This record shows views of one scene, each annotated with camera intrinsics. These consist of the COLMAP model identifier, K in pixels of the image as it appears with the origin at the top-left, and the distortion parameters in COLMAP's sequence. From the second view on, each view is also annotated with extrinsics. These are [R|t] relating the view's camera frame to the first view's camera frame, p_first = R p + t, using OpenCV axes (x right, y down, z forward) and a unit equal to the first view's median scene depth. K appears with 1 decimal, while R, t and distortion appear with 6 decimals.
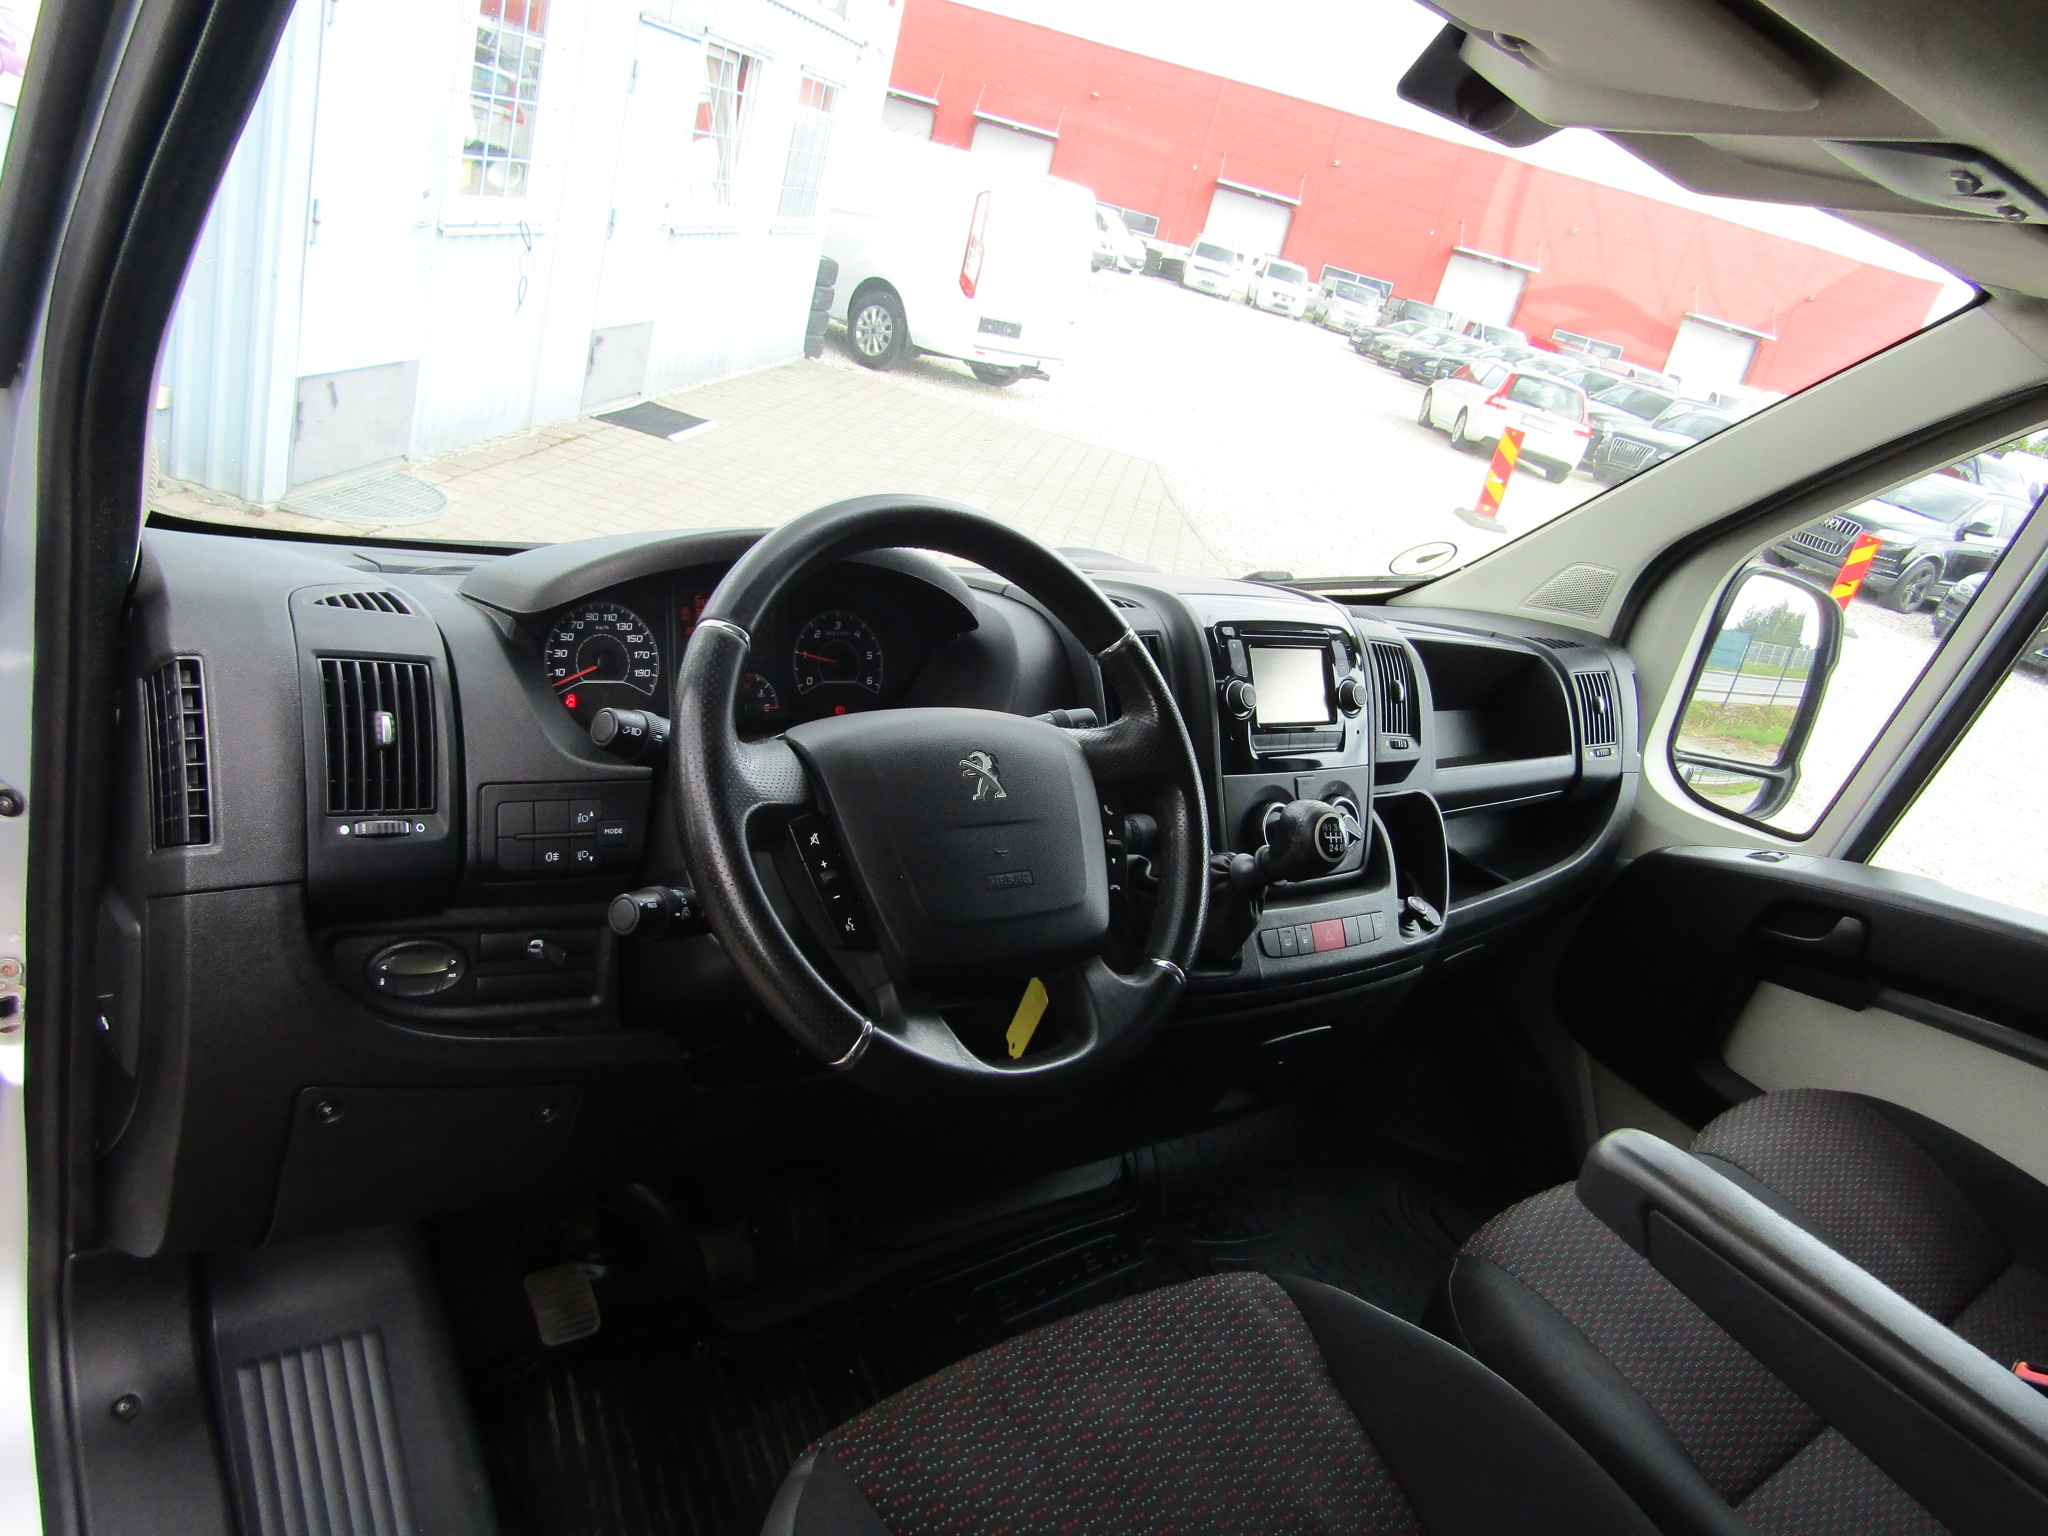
lens RADIAL K [[1446.9, 0, 1024.0], [0, 1446.9, 768.0], [0, 0, 1]] dist [-0.017831, 0.003463]
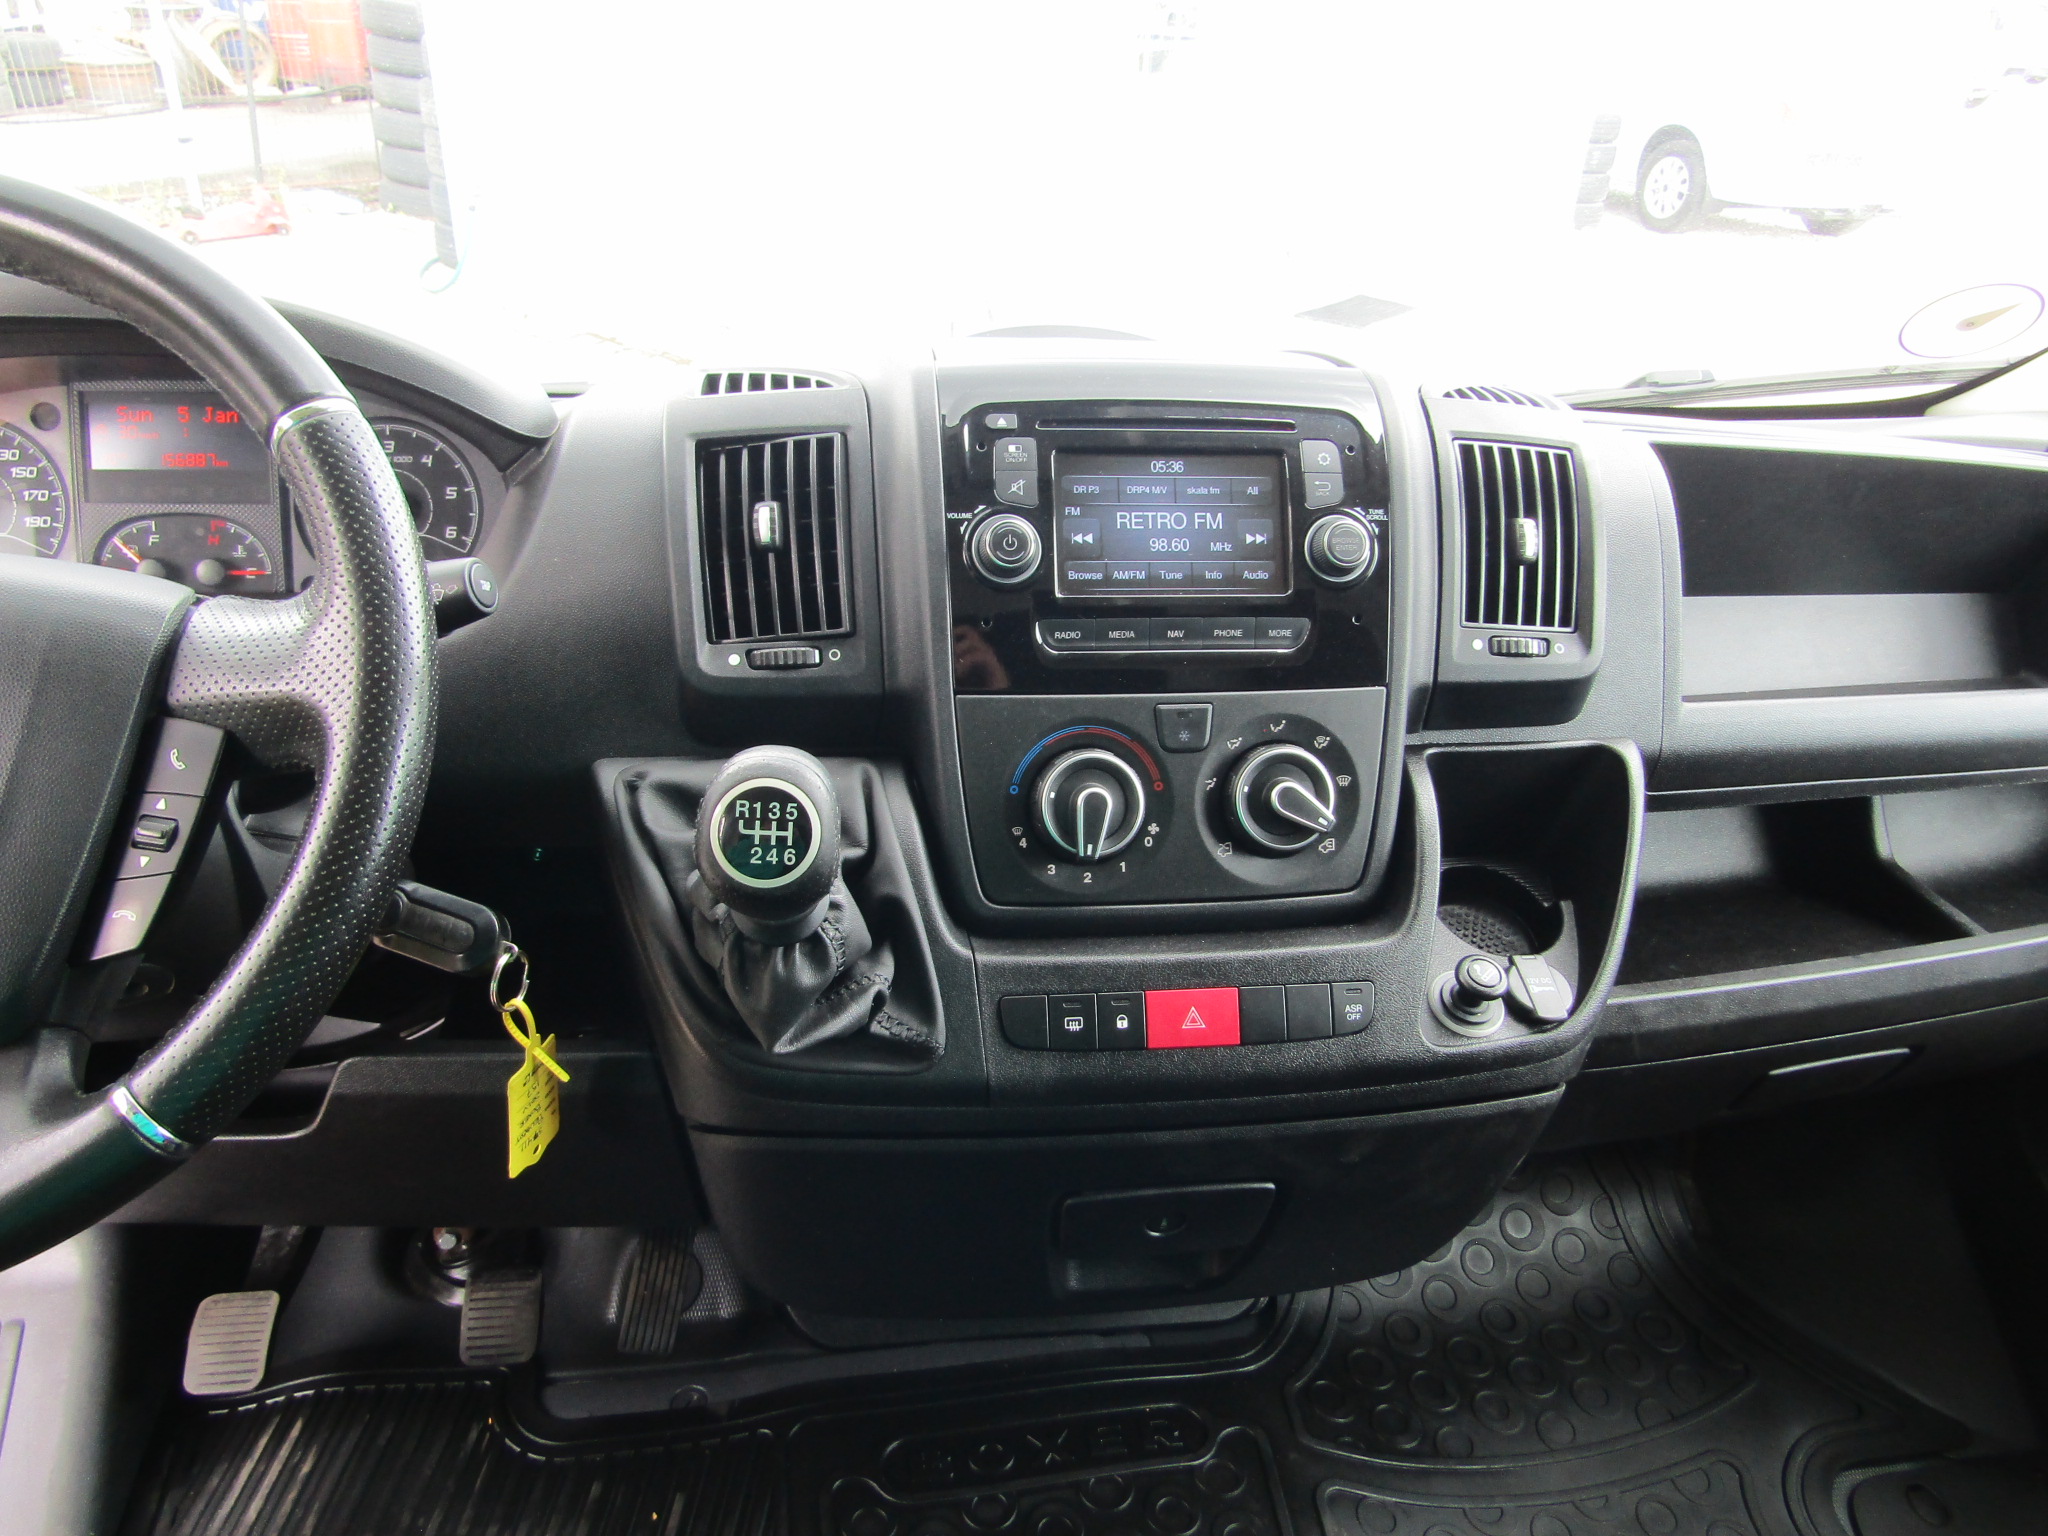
lens RADIAL K [[1446.9, 0, 1024.0], [0, 1446.9, 768.0], [0, 0, 1]] dist [-0.017831, 0.003463]
pose [[0.846160, 0.054650, -0.530120, 0.317054], [-0.026173, 0.997789, 0.061085, -0.000917], [0.532287, -0.037813, 0.845719, 0.406330]]
